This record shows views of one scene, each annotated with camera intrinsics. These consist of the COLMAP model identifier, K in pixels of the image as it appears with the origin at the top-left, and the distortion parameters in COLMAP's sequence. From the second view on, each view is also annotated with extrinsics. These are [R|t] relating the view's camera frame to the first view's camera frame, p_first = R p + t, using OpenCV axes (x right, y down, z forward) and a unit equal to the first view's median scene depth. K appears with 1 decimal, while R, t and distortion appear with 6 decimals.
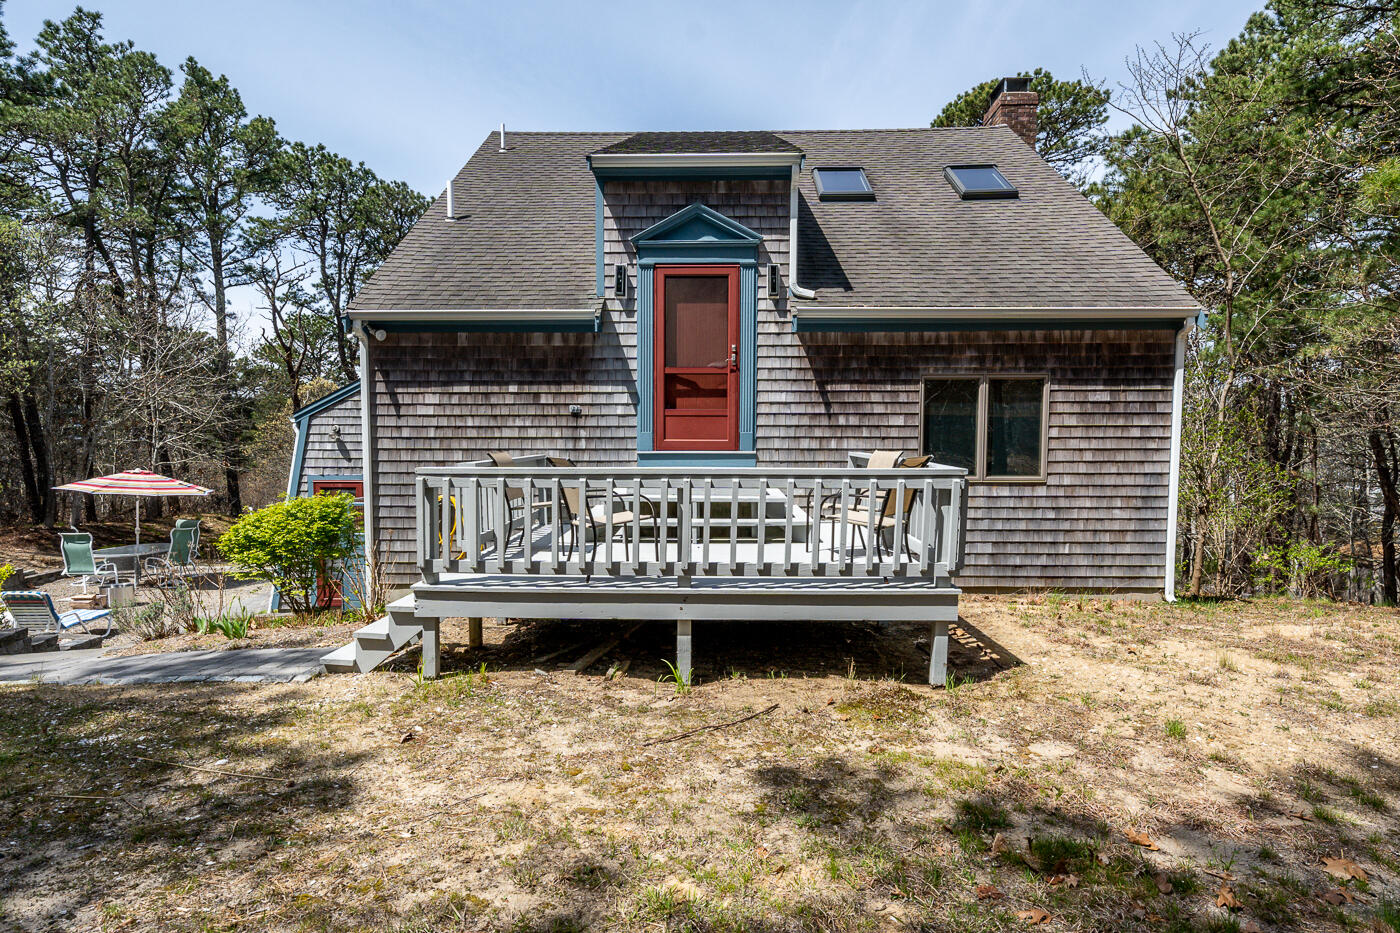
lens RADIAL K [[636.2, 0, 602.3], [0, 636.2, 497.7], [0, 0, 1]] dist [0.001851, -0.000517]
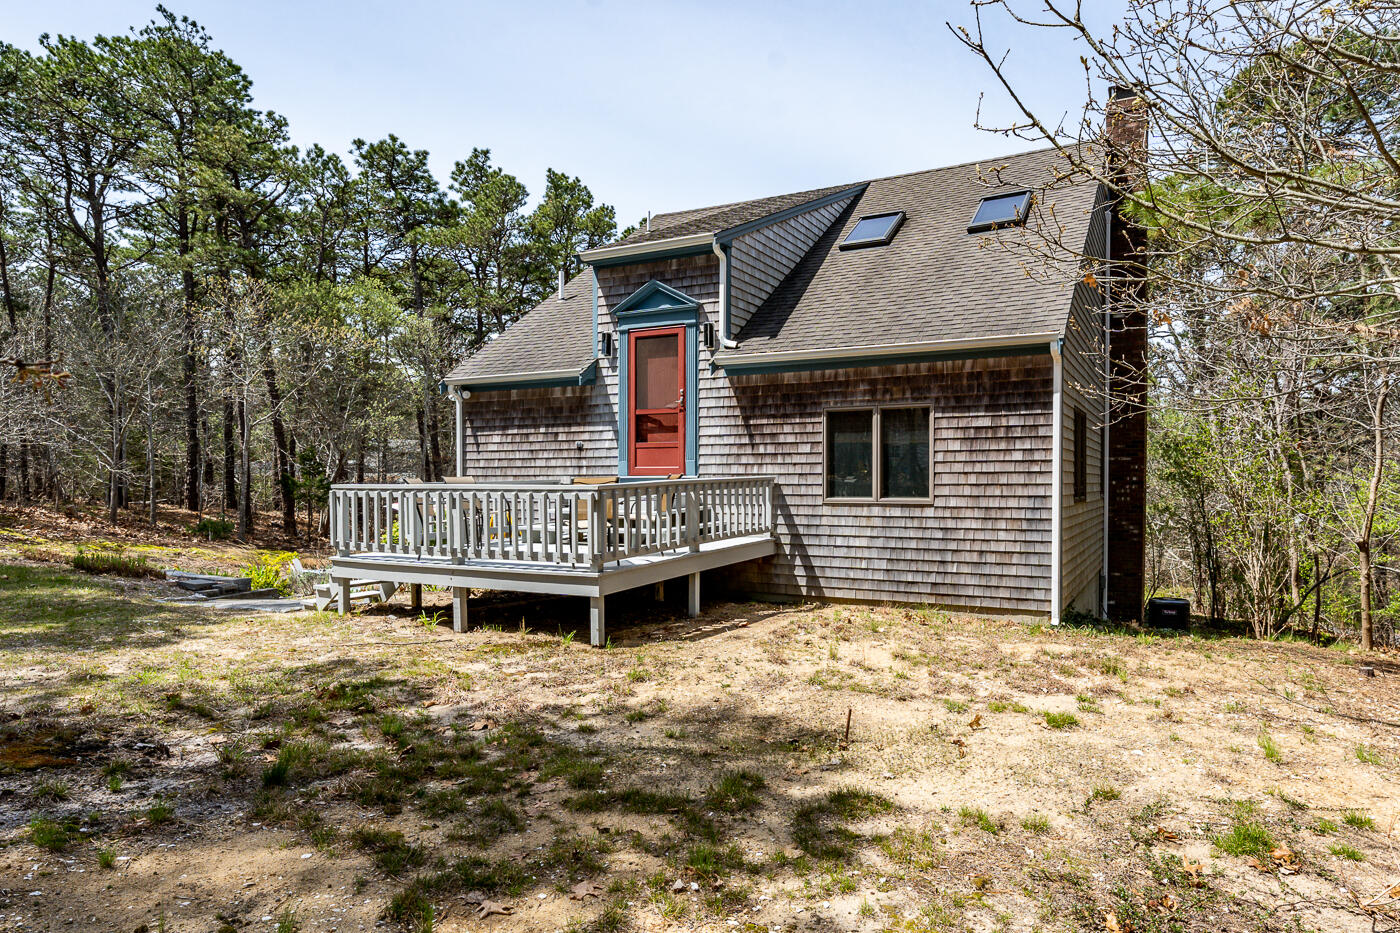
lens RADIAL K [[671.4, 0, 808.1], [0, 671.4, 506.4], [0, 0, 1]] dist [0.001799, 0.000332]
pose [[0.937939, 0.011133, -0.346623, 0.884522], [-0.024637, 0.999098, -0.034577, 0.023413], [0.345925, 0.040971, 0.937367, -0.119150]]
